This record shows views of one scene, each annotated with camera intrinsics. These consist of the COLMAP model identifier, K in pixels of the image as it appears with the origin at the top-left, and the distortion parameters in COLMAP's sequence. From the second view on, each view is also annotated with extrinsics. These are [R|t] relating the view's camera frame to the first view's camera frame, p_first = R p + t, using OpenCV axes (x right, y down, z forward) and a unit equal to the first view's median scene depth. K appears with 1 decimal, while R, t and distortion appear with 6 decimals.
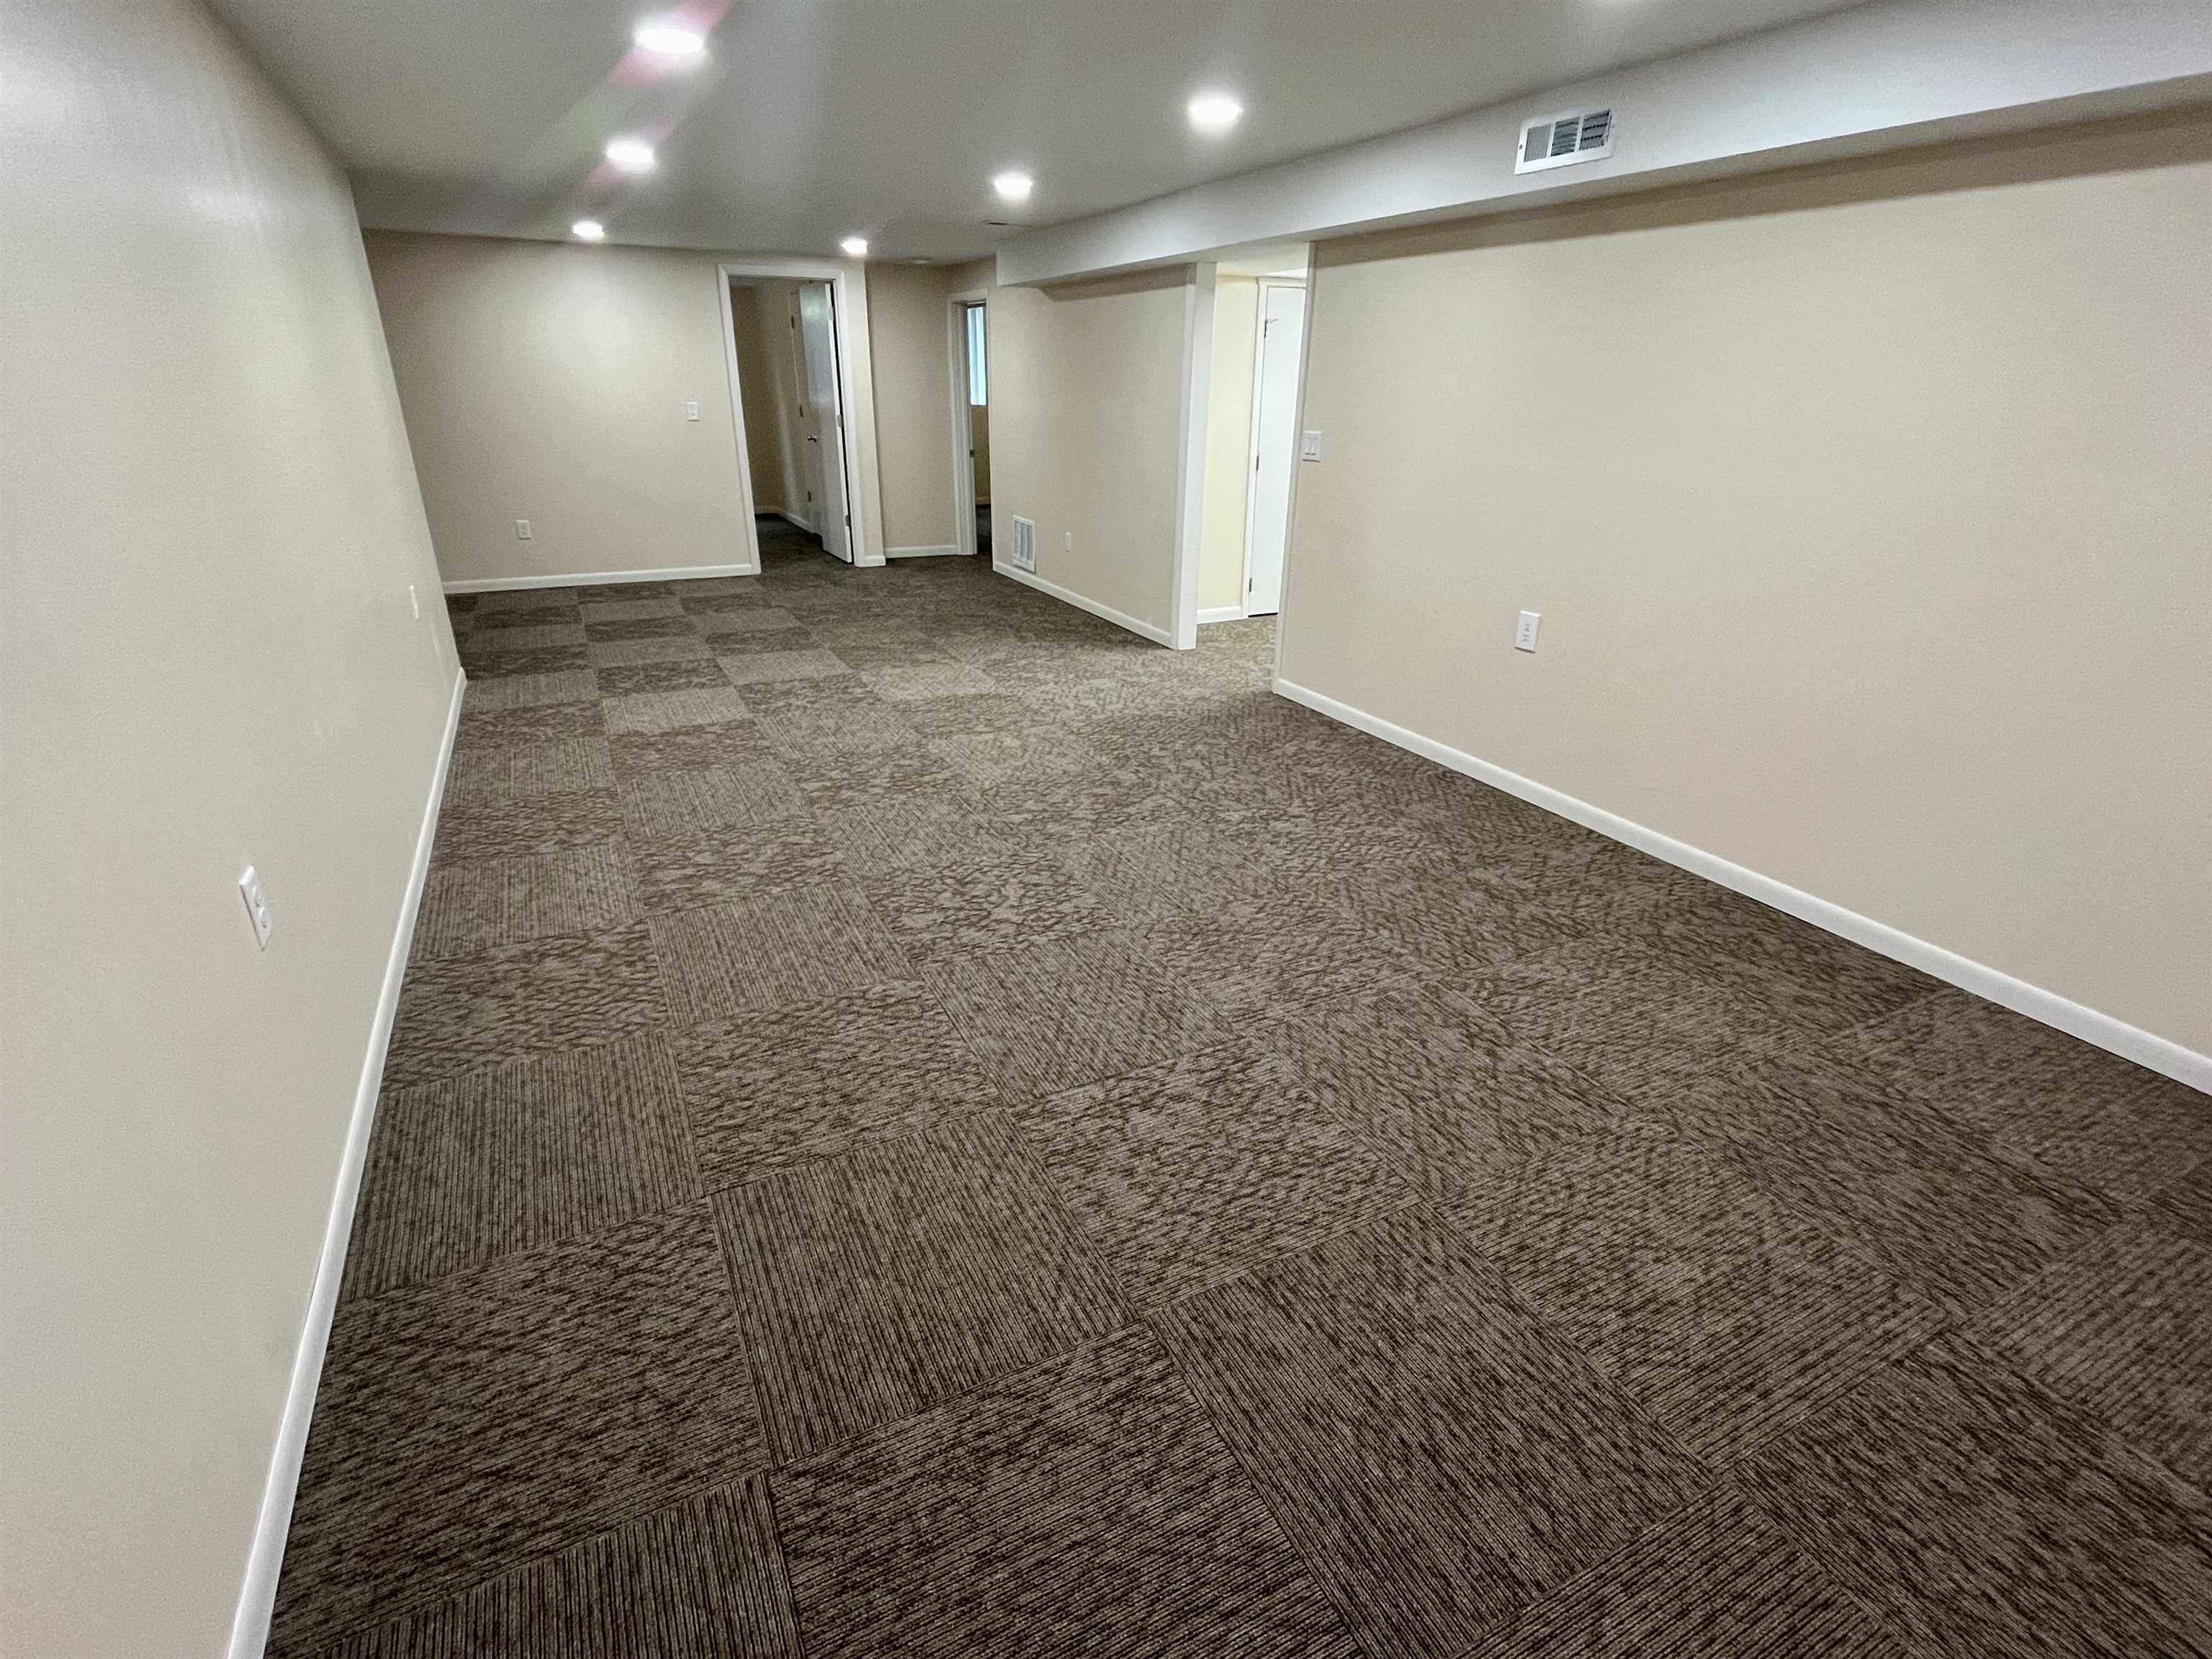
lens RADIAL K [[1070.4, 0, 1098.3], [0, 1070.4, 831.4], [0, 0, 1]] dist [0.002894, -0.000209]
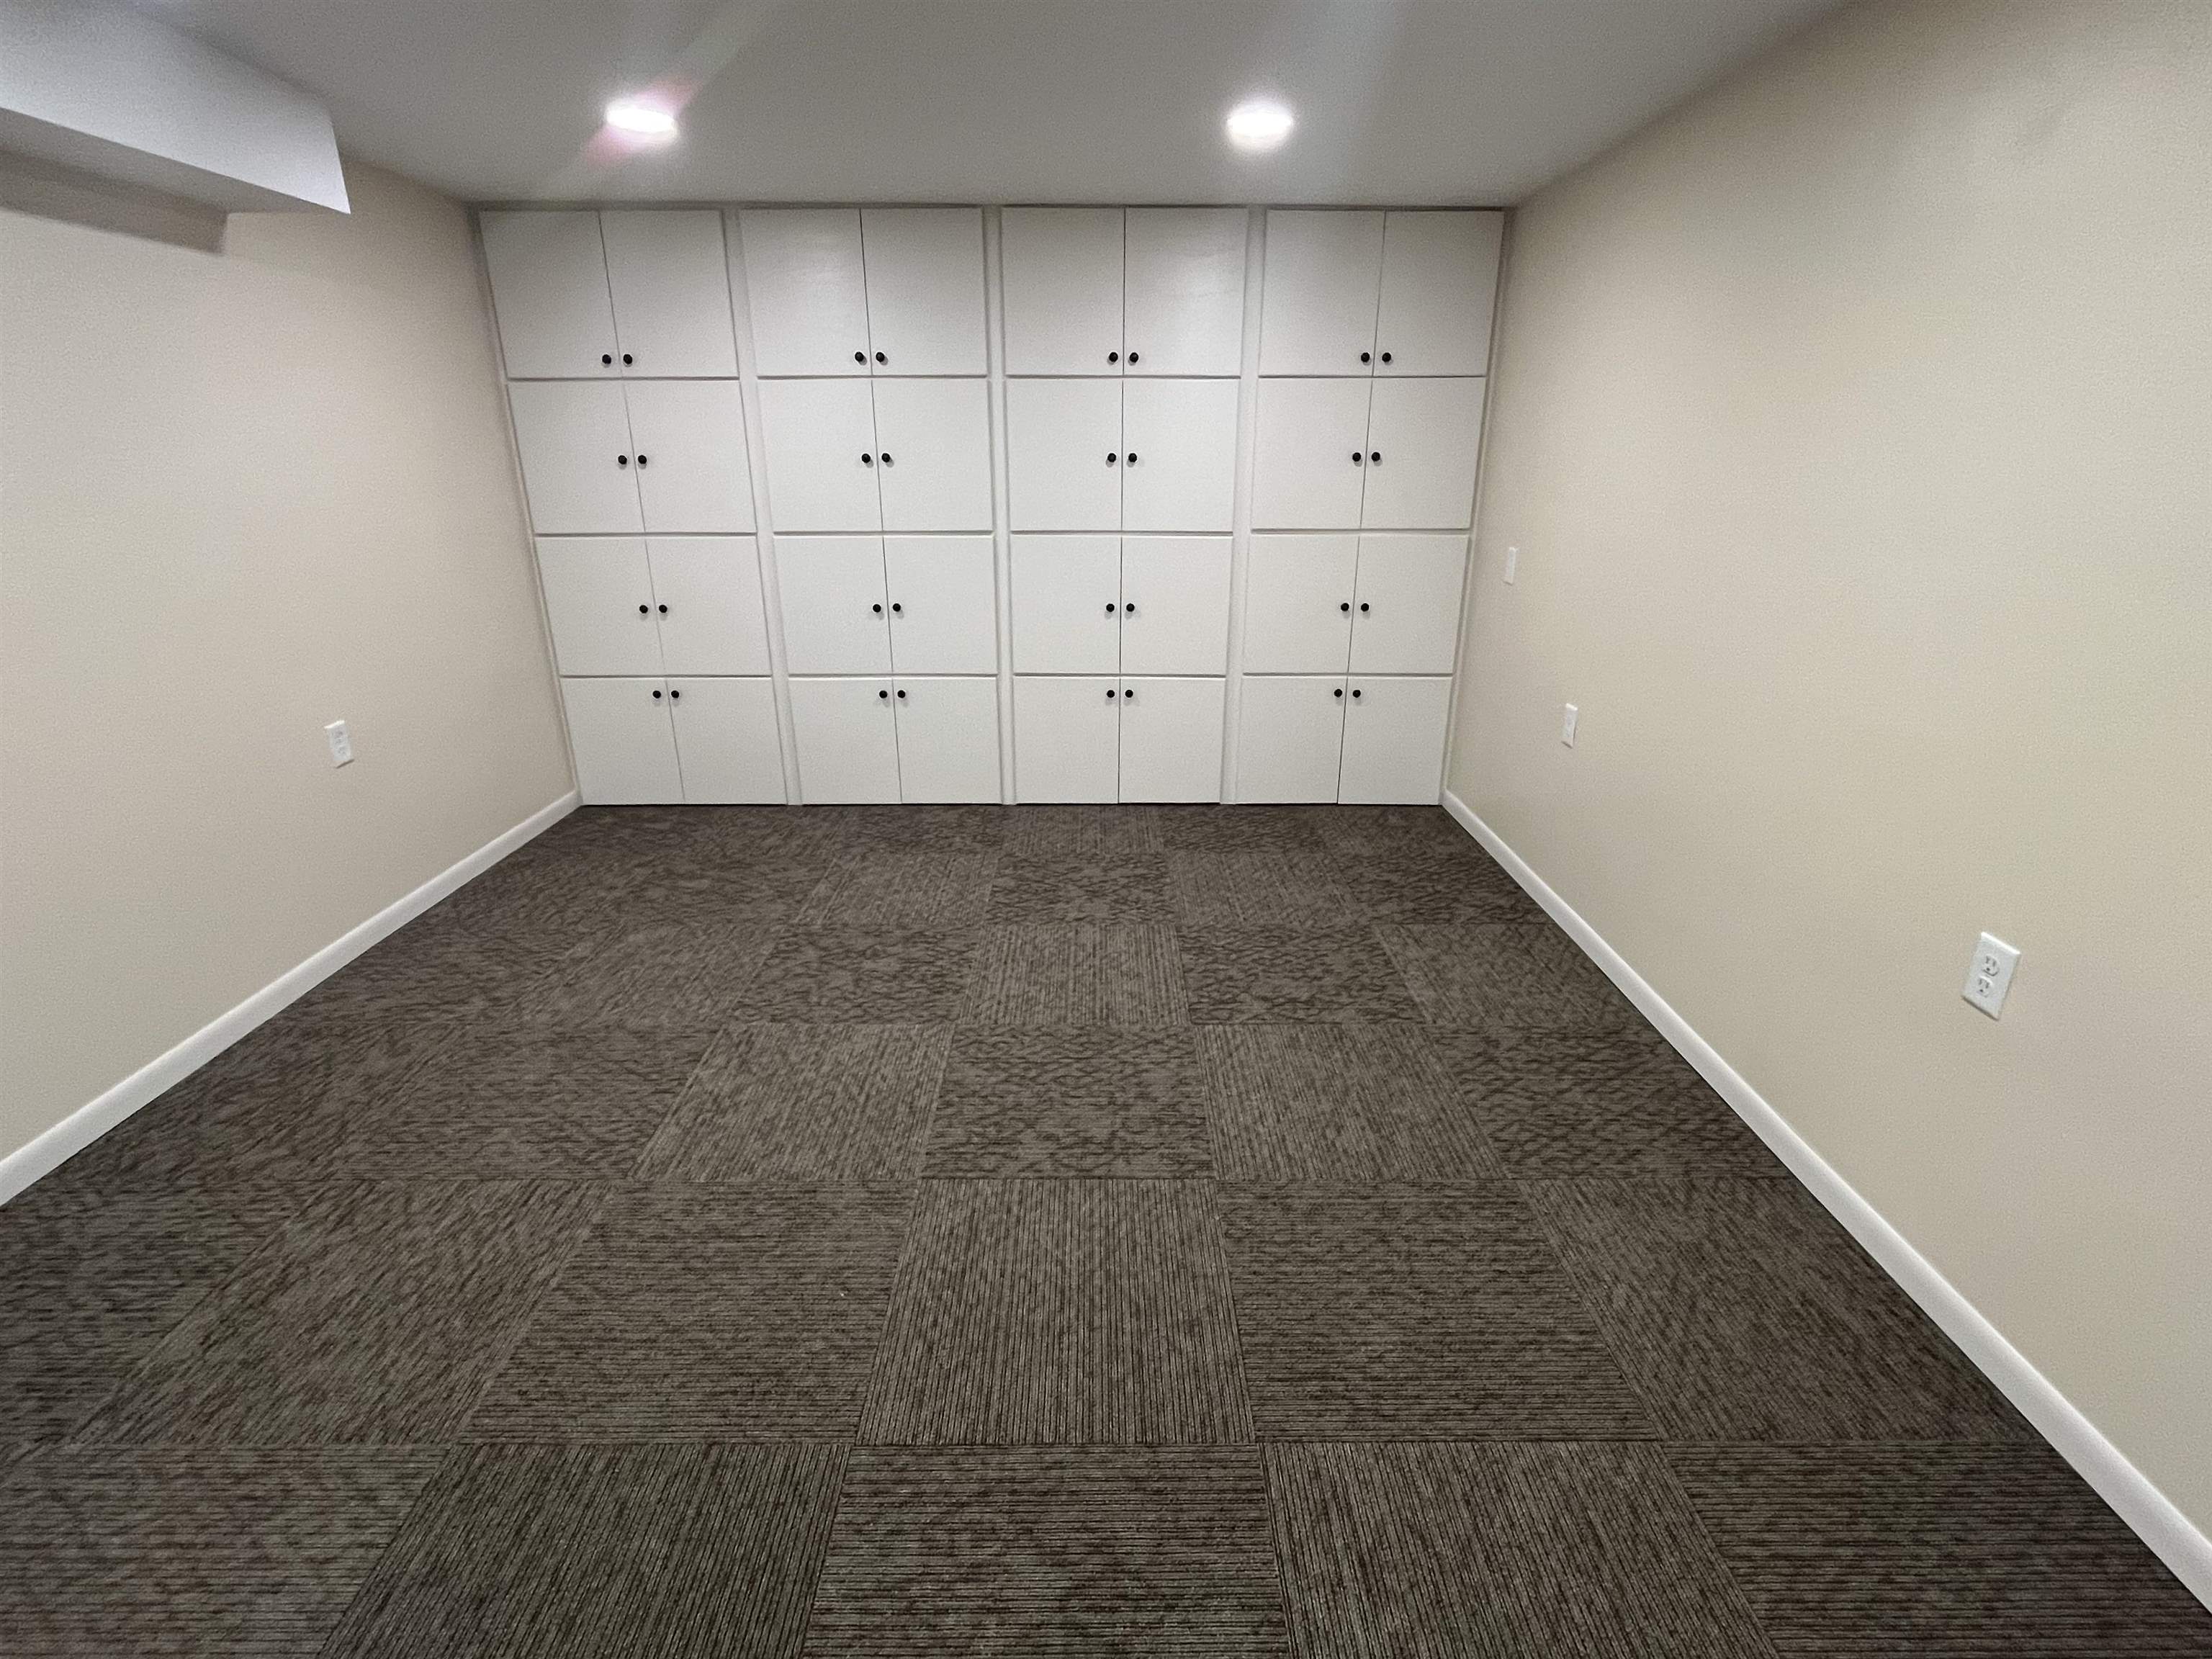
lens RADIAL K [[1070.4, 0, 1103.6], [0, 1070.4, 829.3], [0, 0, 1]] dist [0.002894, -0.000209]
pose [[-0.899219, -0.160986, 0.406802, -0.224642], [0.159951, 0.744493, 0.648187, -0.412622], [-0.407210, 0.647930, -0.643713, 0.973373]]
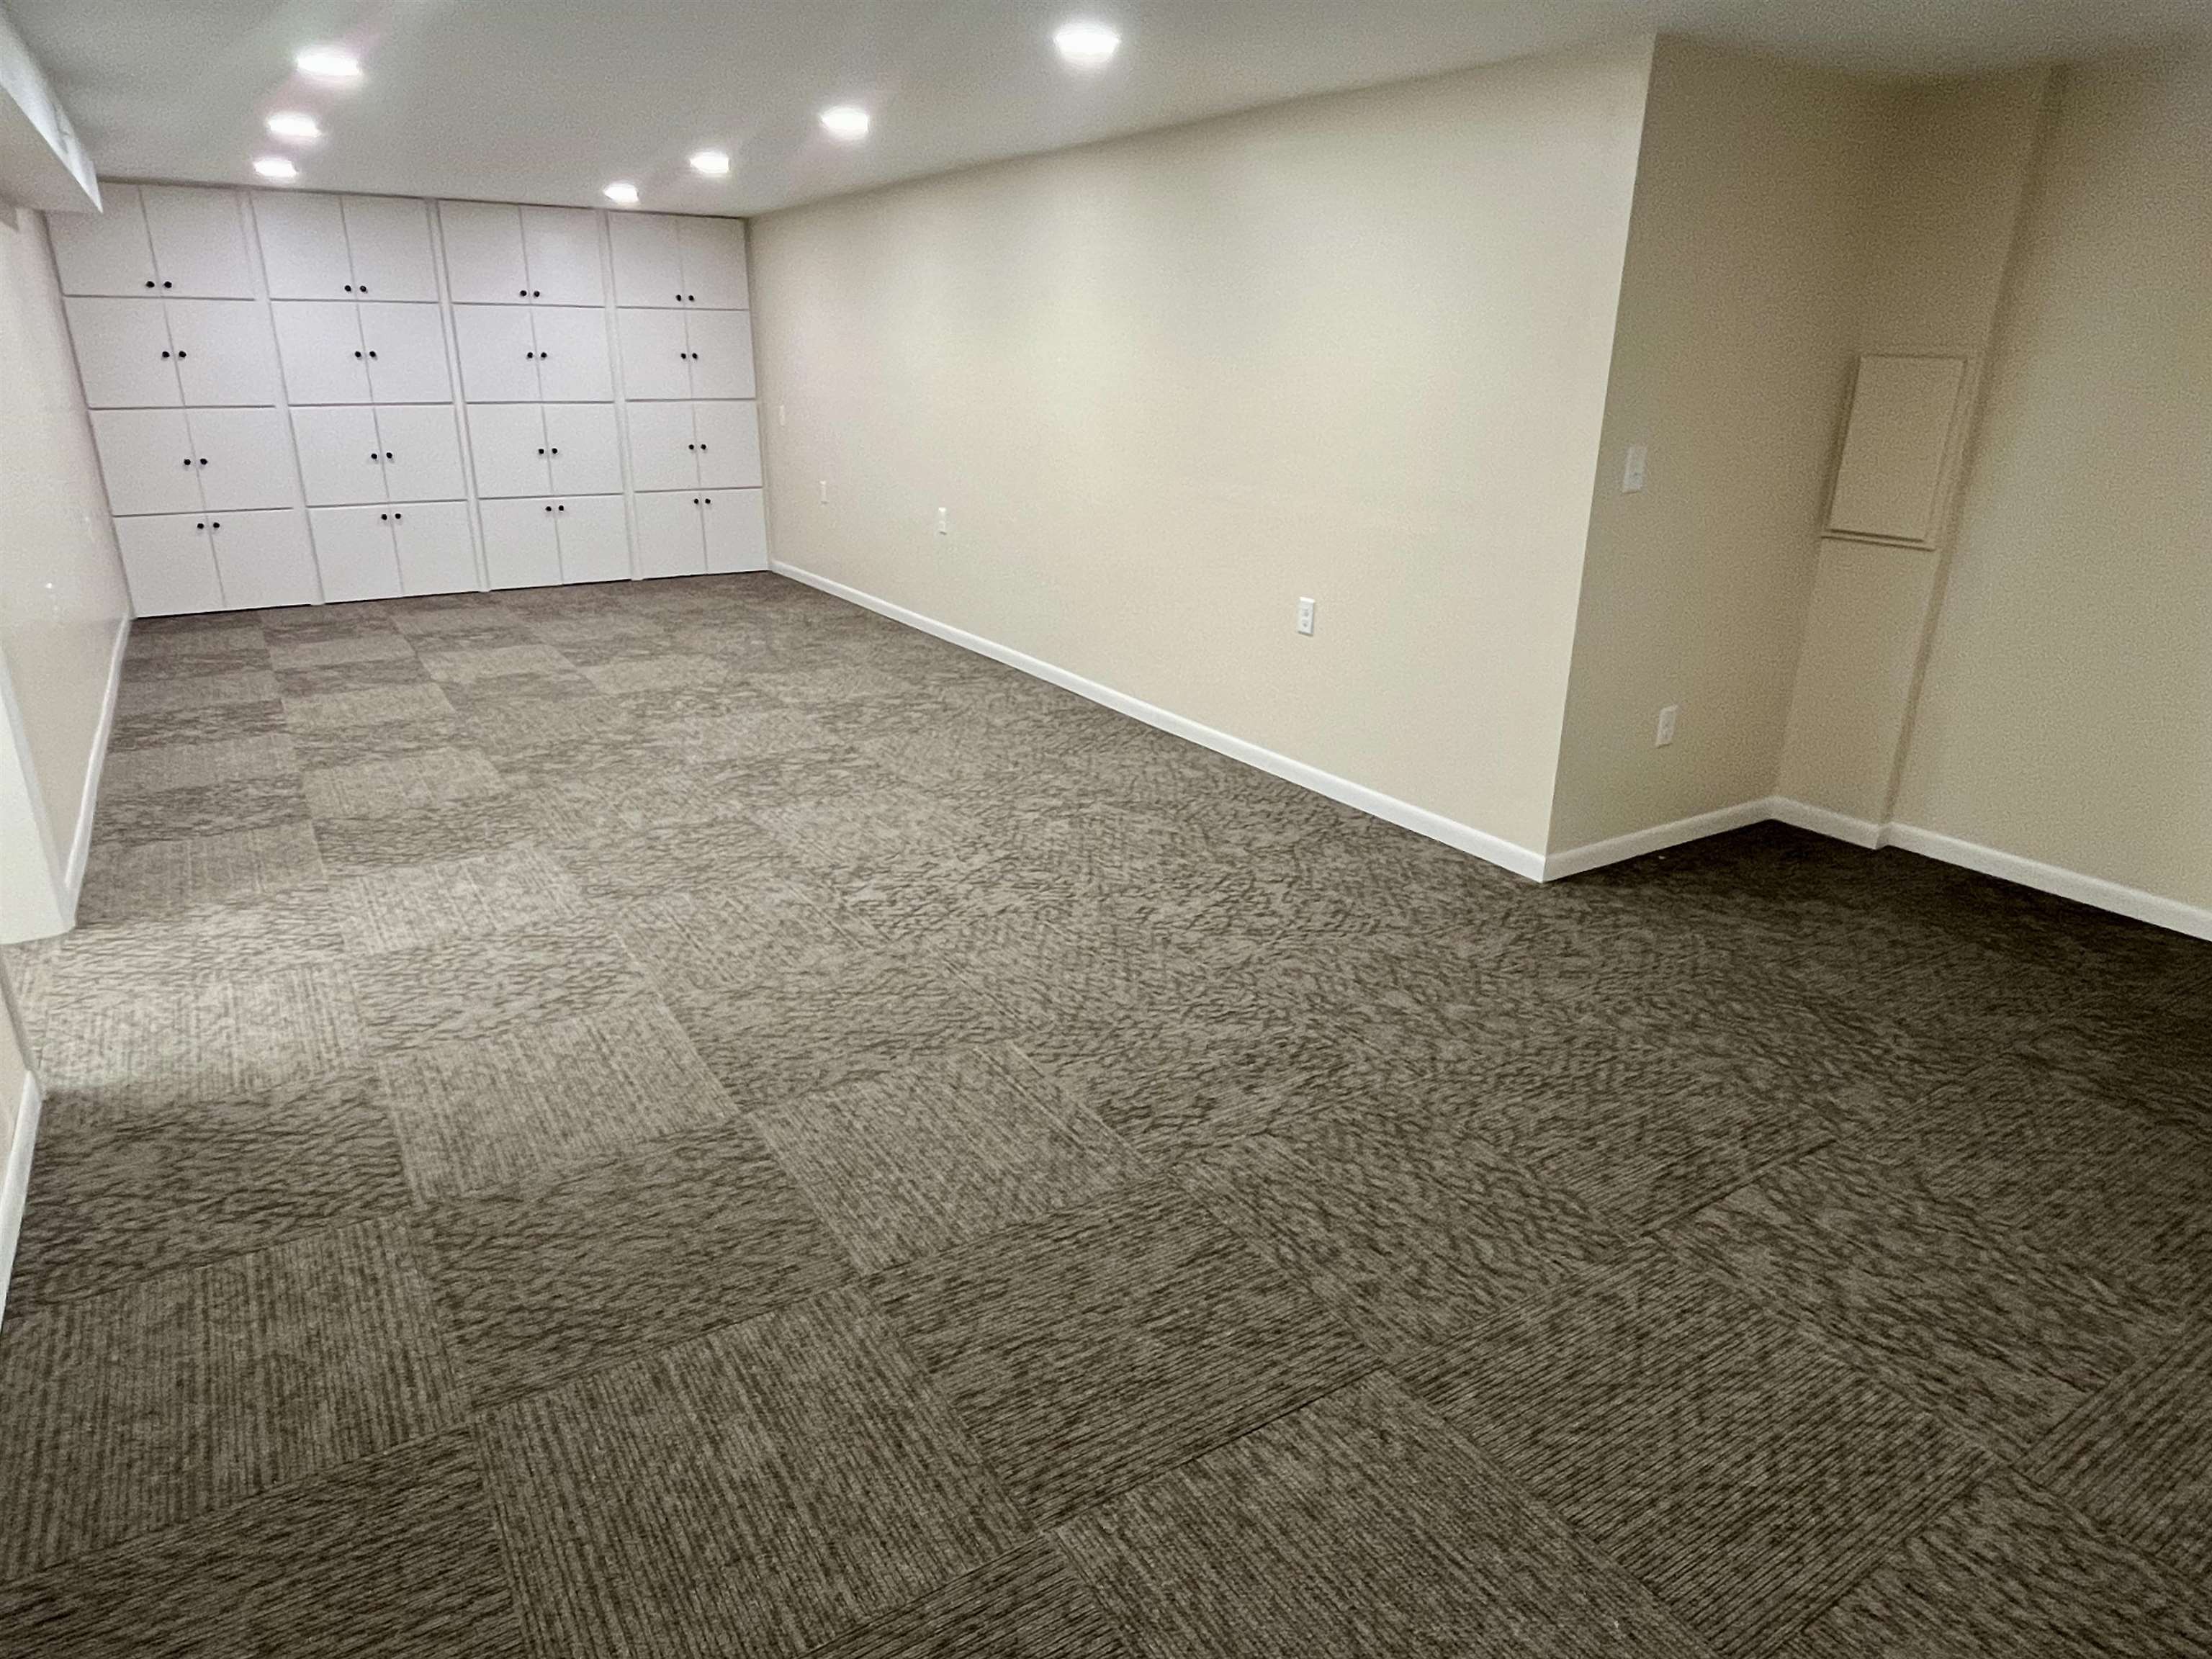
lens RADIAL K [[1352.4, 0, 1108.4], [0, 1352.4, 835.0], [0, 0, 1]] dist [0.006187, 0.002155]
pose [[-0.993546, 0.016866, -0.112169, -0.408411], [-0.064112, 0.732279, 0.677980, -0.985822], [0.093574, 0.680796, -0.726471, 2.281372]]
